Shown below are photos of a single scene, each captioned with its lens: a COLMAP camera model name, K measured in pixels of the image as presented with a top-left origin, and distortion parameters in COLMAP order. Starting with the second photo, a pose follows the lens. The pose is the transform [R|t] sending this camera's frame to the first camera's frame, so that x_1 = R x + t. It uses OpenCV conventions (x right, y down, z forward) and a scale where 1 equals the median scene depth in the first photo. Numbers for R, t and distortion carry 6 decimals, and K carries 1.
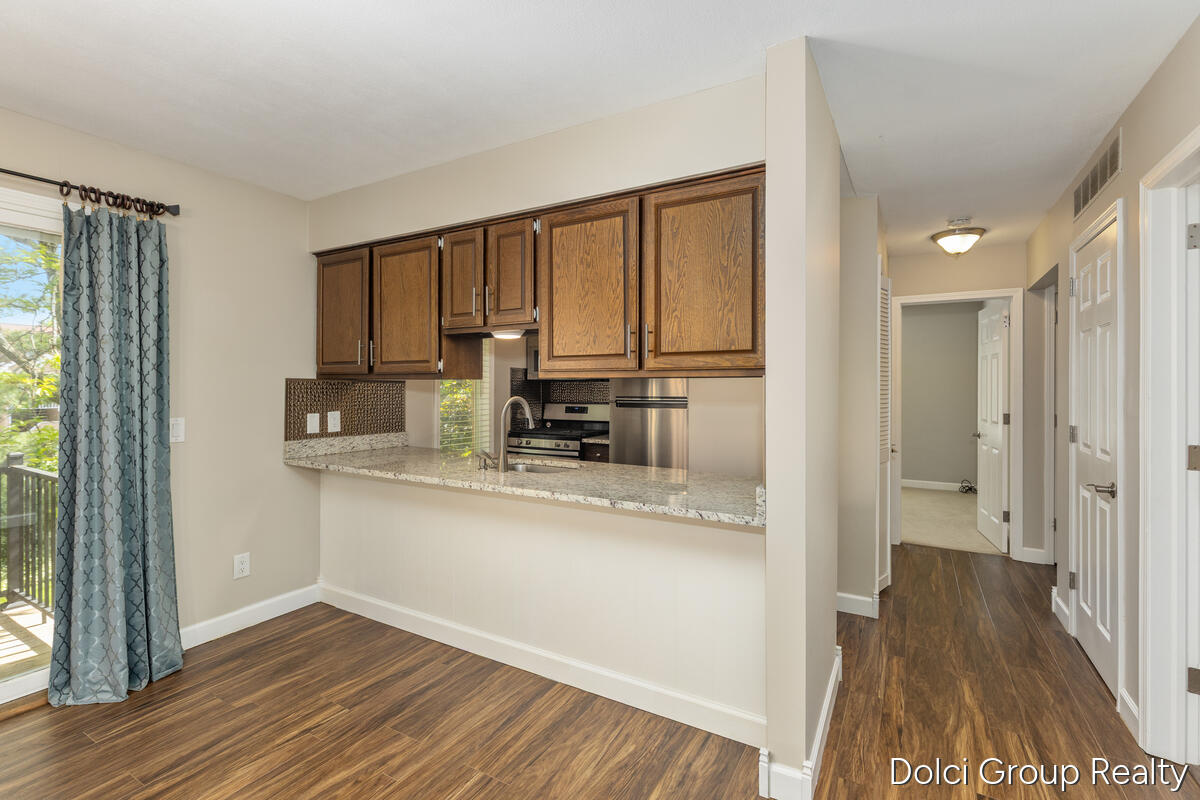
lens RADIAL K [[549.4, 0, 603.7], [0, 549.4, 386.8], [0, 0, 1]] dist [0.003460, -0.001873]
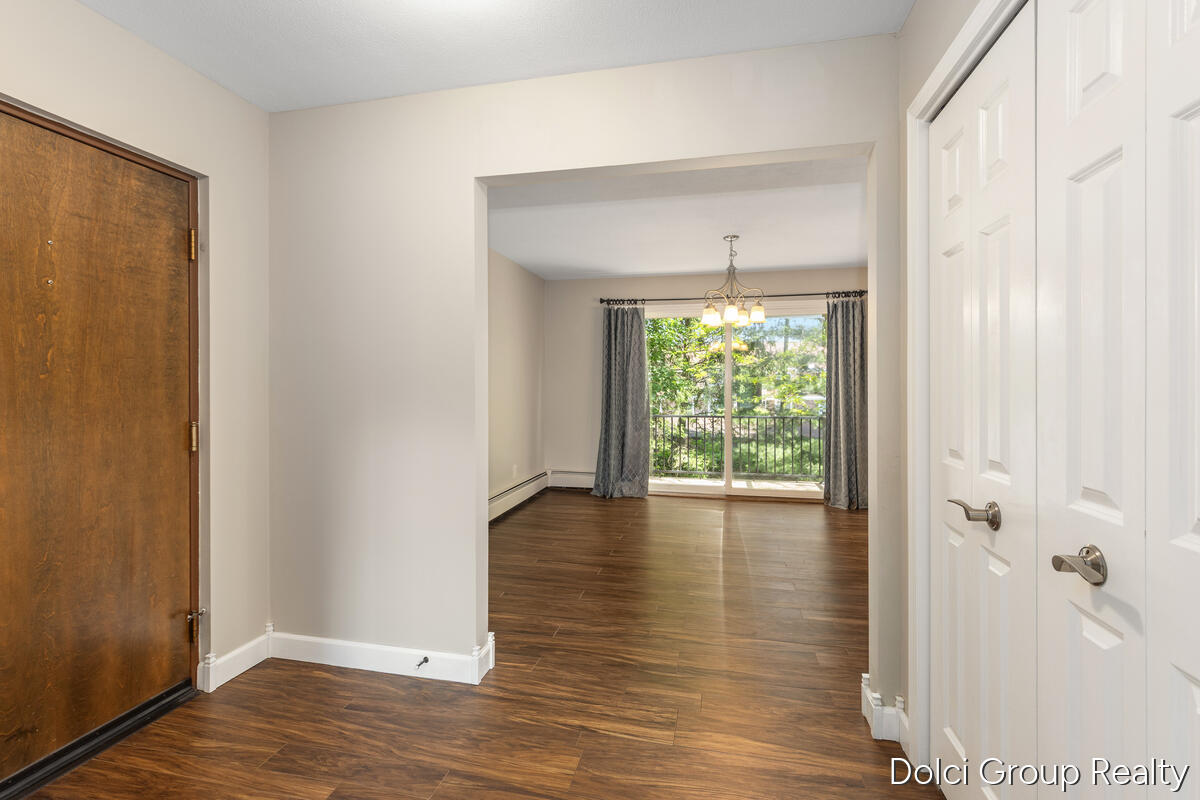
lens RADIAL K [[549.4, 0, 596.0], [0, 549.4, 384.8], [0, 0, 1]] dist [0.003460, -0.001873]
pose [[0.298554, -0.005033, -0.954380, 0.909270], [0.002440, 0.999987, -0.004510, 0.041333], [0.954390, -0.000982, 0.298562, -0.620302]]
